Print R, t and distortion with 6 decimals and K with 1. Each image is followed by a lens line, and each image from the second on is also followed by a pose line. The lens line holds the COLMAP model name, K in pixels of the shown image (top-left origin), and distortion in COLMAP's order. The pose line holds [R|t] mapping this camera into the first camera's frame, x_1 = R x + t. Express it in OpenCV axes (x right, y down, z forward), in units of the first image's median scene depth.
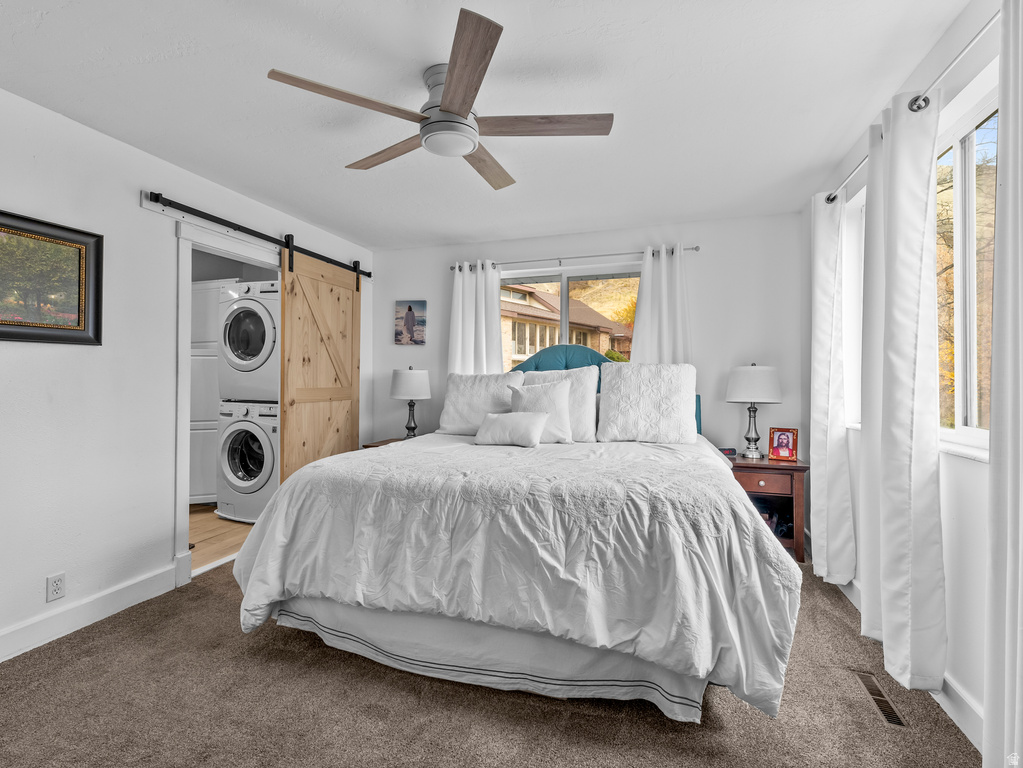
lens RADIAL K [[470.7, 0, 511.1], [0, 470.7, 379.0], [0, 0, 1]] dist [0.004333, -0.001821]
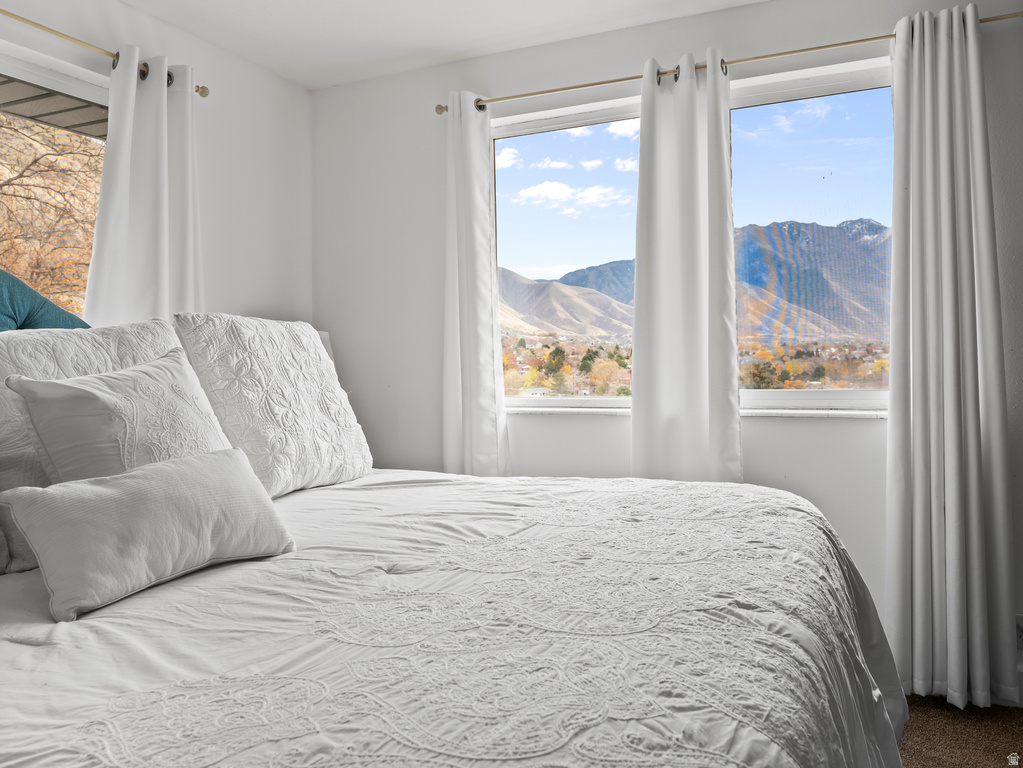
lens RADIAL K [[777.3, 0, 515.0], [0, 777.3, 342.8], [0, 0, 1]] dist [-0.011189, -0.001158]
pose [[0.108732, 0.009990, 0.994021, -0.726867], [0.019441, 0.999737, -0.012174, 0.007527], [-0.993881, 0.020648, 0.108509, 1.143089]]
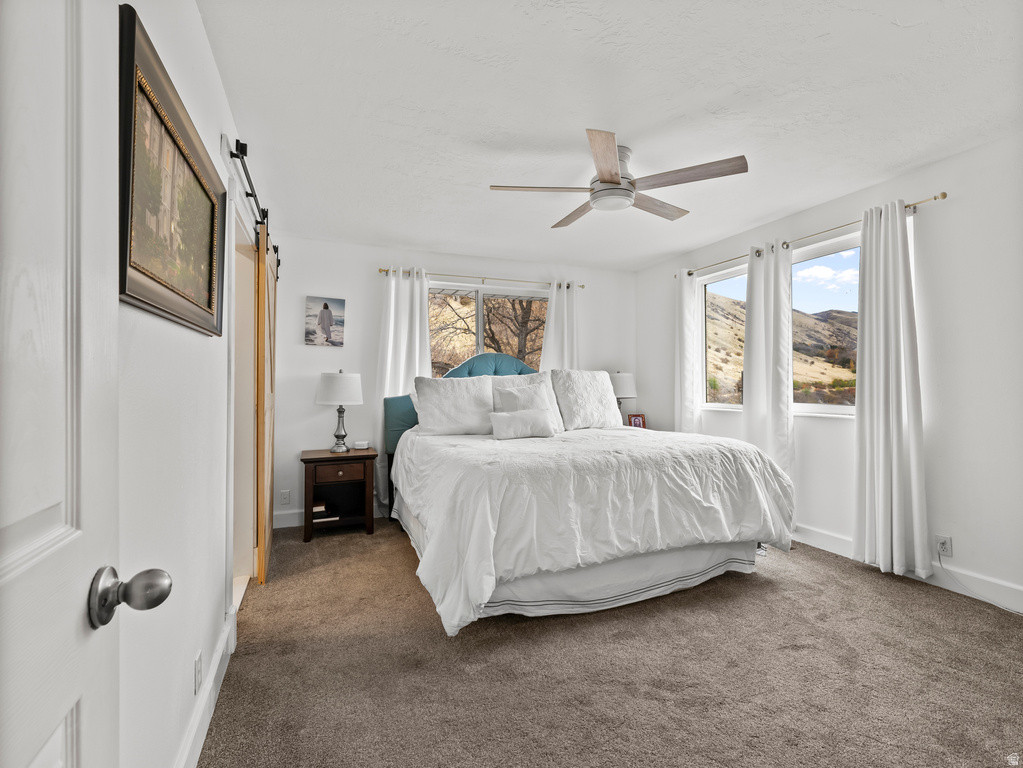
lens RADIAL K [[470.7, 0, 507.8], [0, 470.7, 380.8], [0, 0, 1]] dist [0.004333, -0.001821]
pose [[0.773437, -0.000907, 0.633873, -1.227655], [0.006269, 0.999961, -0.006219, 0.006421], [-0.633843, 0.008783, 0.773412, 0.168454]]
